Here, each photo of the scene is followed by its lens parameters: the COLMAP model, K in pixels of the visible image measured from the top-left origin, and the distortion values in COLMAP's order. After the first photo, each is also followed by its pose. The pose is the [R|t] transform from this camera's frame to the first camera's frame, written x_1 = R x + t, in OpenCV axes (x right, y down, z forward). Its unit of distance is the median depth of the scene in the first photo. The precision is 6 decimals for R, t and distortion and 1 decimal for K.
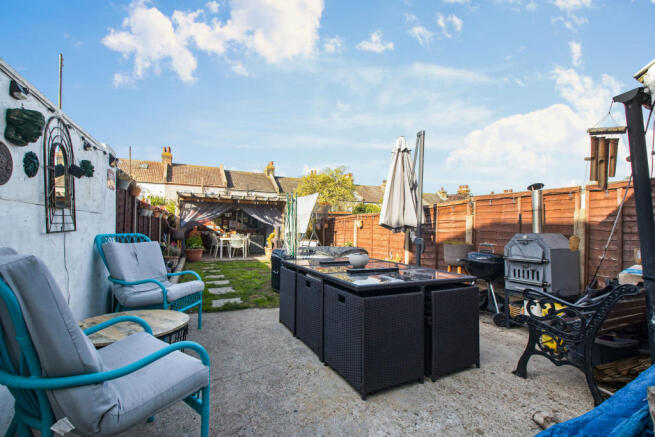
lens RADIAL K [[303.3, 0, 317.3], [0, 303.3, 229.2], [0, 0, 1]] dist [0.050021, -0.030174]
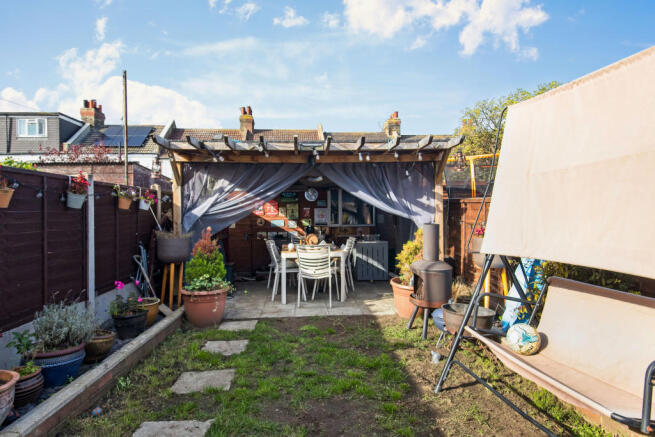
lens RADIAL K [[394.9, 0, 327.5], [0, 394.9, 218.5], [0, 0, 1]] dist [0.000190, -0.000007]
pose [[0.949244, -0.024437, -0.313589, -0.091534], [0.024732, 0.999690, -0.003039, -0.013375], [0.313566, -0.004871, 0.949554, 0.508146]]
